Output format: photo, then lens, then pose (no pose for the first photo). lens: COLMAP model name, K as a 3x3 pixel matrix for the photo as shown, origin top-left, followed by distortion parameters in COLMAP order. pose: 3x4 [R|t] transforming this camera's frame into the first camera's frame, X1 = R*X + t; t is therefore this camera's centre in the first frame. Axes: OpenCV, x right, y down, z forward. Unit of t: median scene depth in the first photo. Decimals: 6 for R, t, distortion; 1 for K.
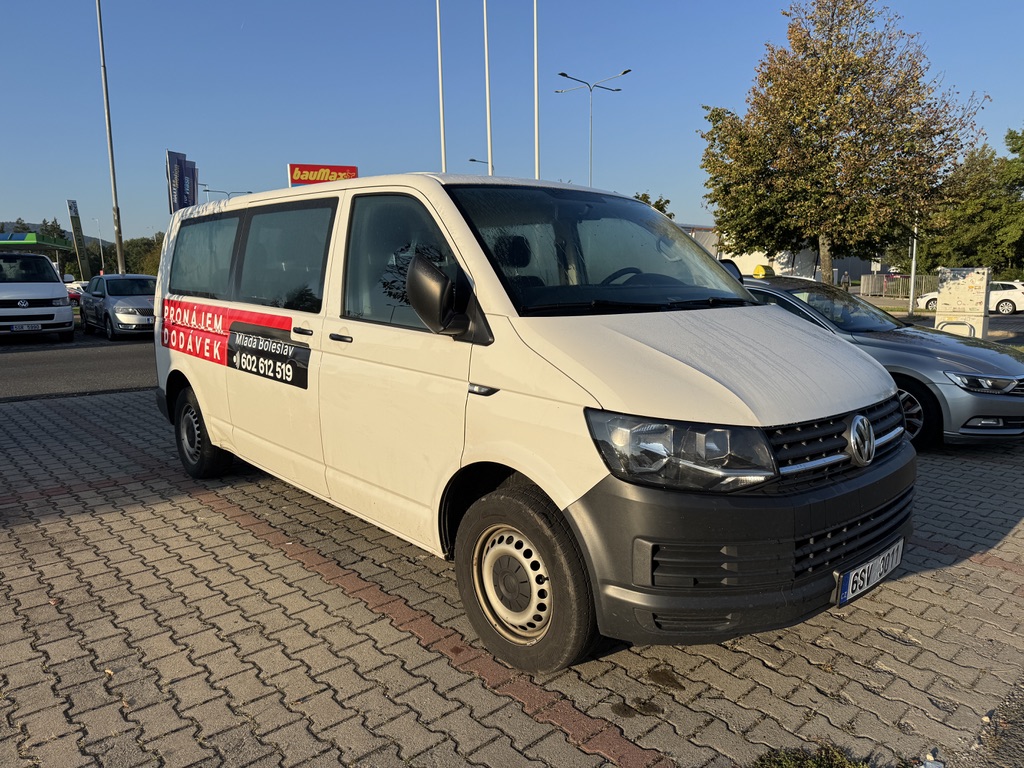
lens RADIAL K [[724.1, 0, 515.8], [0, 724.1, 379.1], [0, 0, 1]] dist [0.011778, -0.001096]
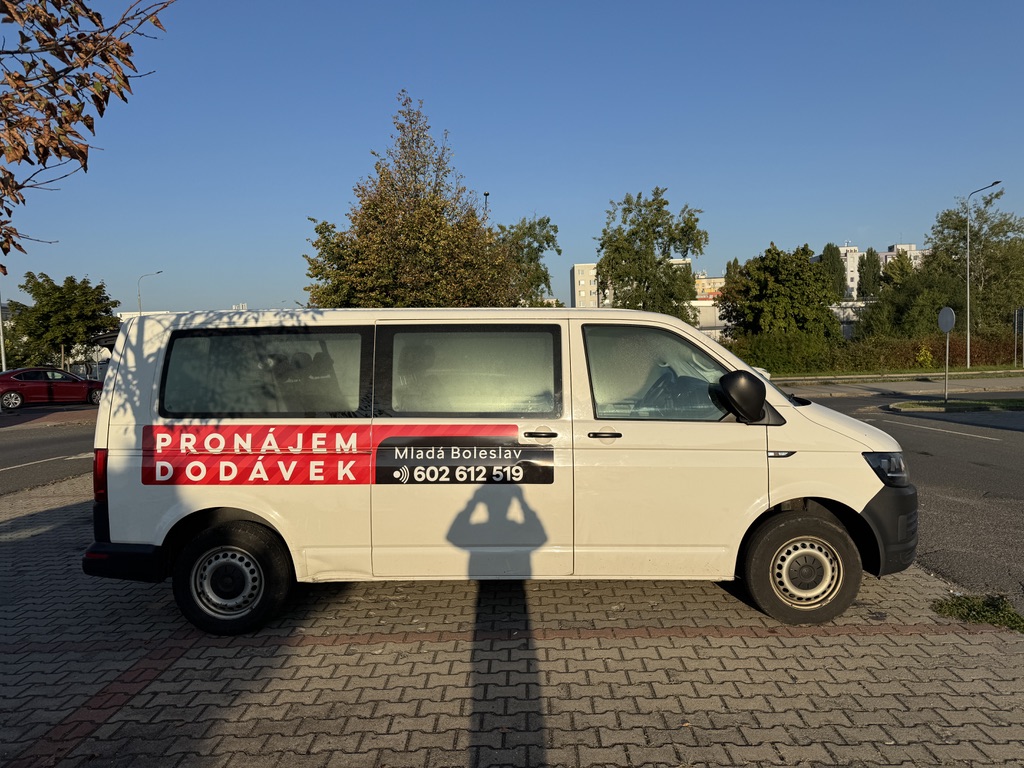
lens RADIAL K [[724.1, 0, 515.8], [0, 724.1, 379.1], [0, 0, 1]] dist [0.011778, -0.001096]
pose [[0.669384, -0.034112, 0.742133, -1.391910], [0.122846, 0.990276, -0.065286, -0.099253], [-0.732690, 0.134870, 0.667065, 0.290223]]
